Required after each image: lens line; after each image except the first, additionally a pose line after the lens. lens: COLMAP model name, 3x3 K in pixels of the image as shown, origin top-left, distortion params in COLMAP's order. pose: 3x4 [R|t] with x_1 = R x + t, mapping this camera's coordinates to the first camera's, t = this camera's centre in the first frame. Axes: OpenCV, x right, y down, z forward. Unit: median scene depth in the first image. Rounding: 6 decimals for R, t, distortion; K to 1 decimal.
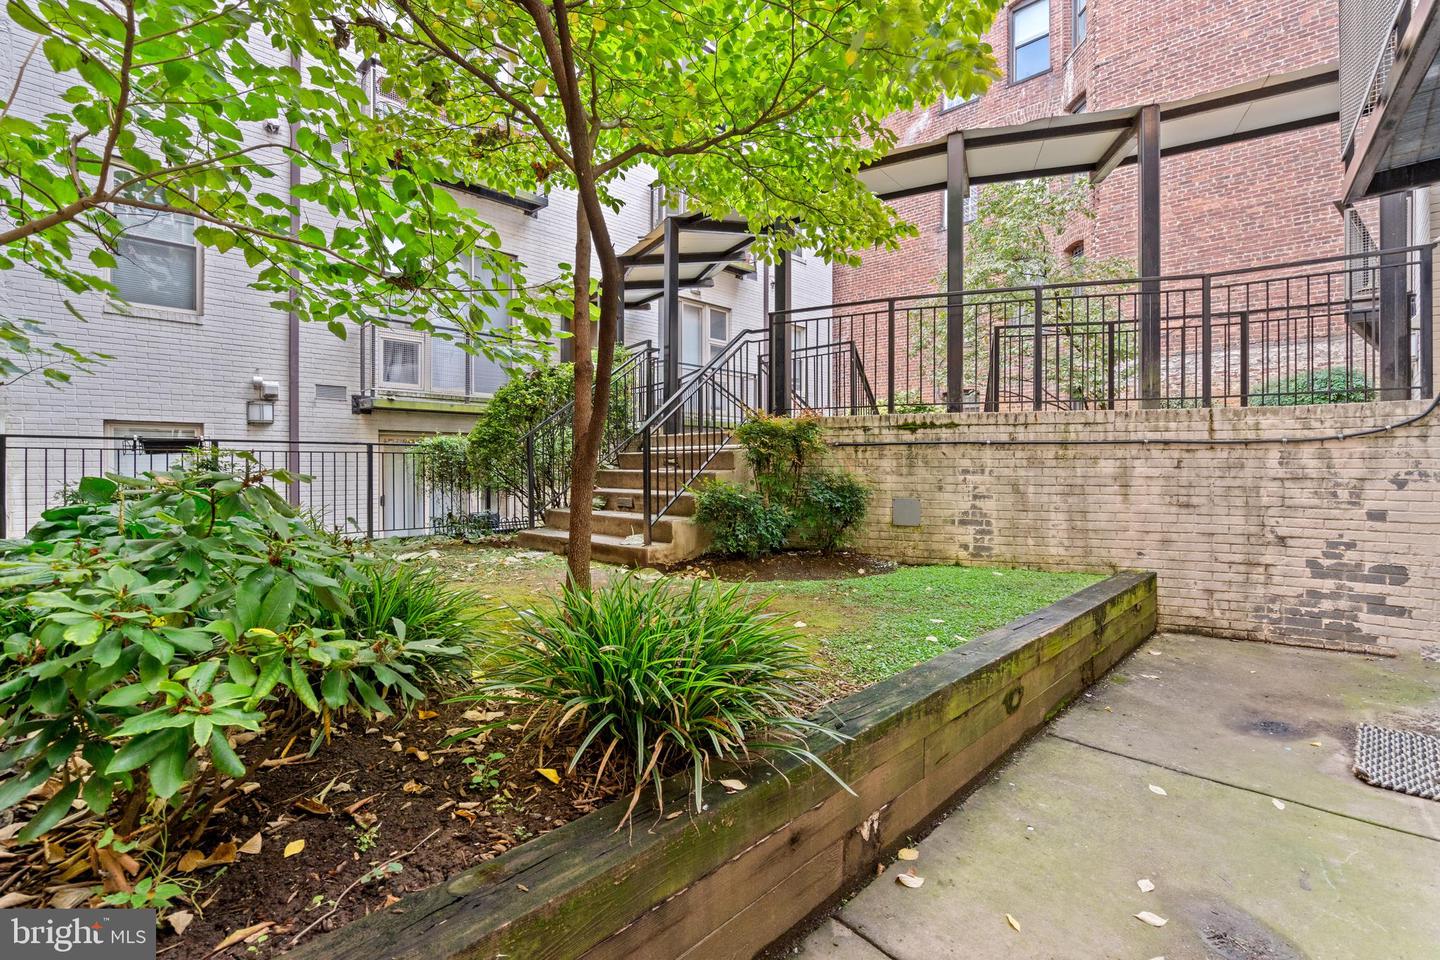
lens RADIAL K [[665.4, 0, 716.3], [0, 665.4, 468.8], [0, 0, 1]] dist [-0.002630, 0.000382]
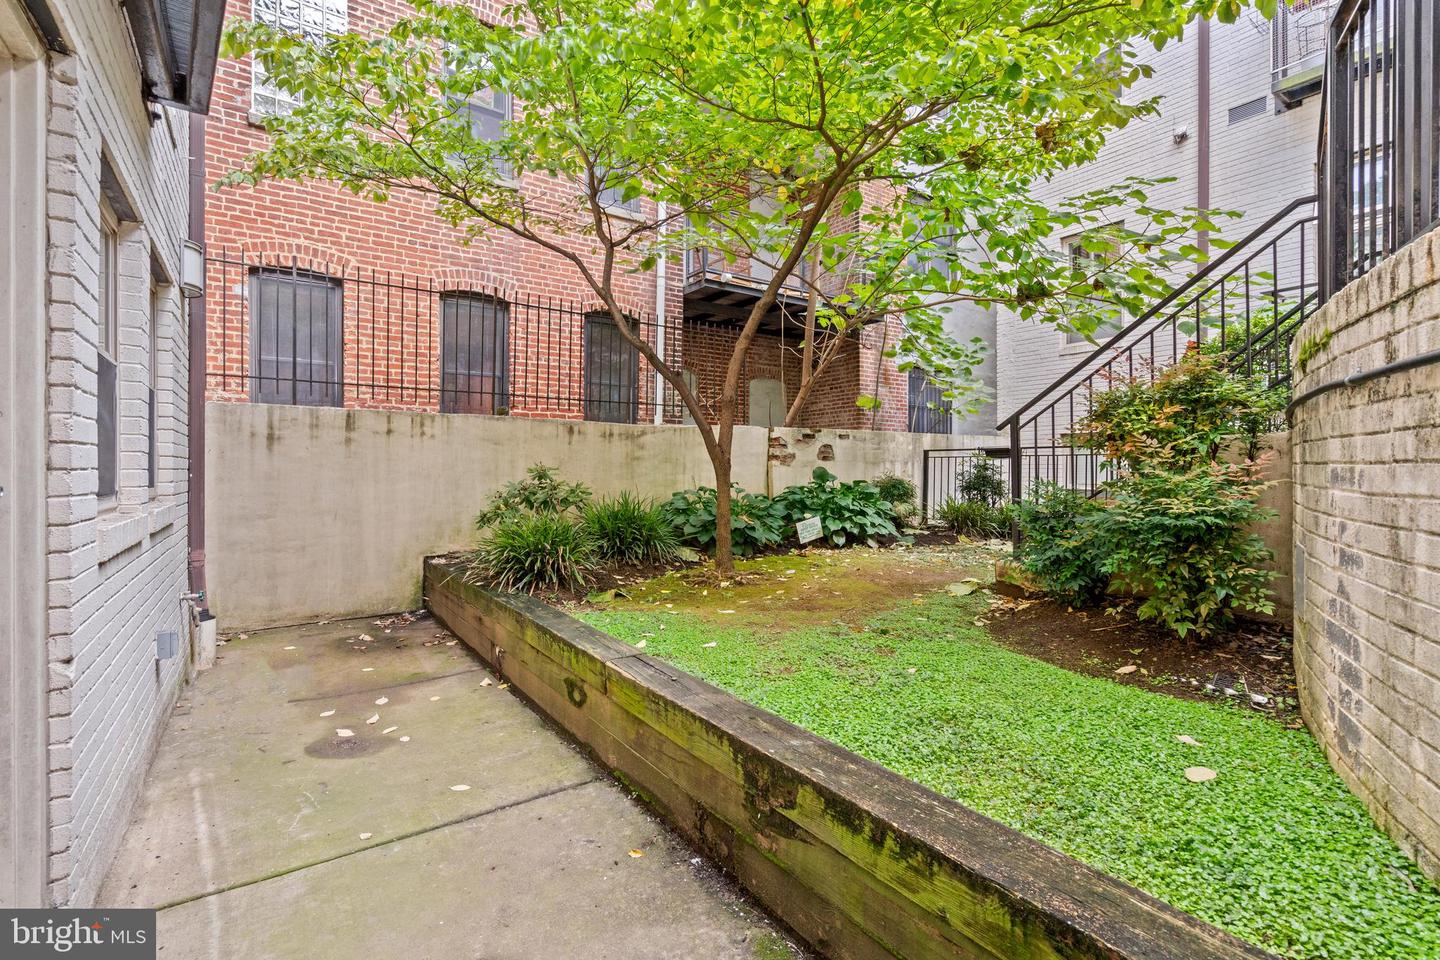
lens RADIAL K [[665.4, 0, 716.3], [0, 665.4, 468.8], [0, 0, 1]] dist [-0.002630, 0.000382]
pose [[-0.207603, 0.000936, -0.978213, 1.553200], [-0.004242, 0.999989, 0.001857, -0.004709], [0.978204, 0.004535, -0.207597, 1.568696]]
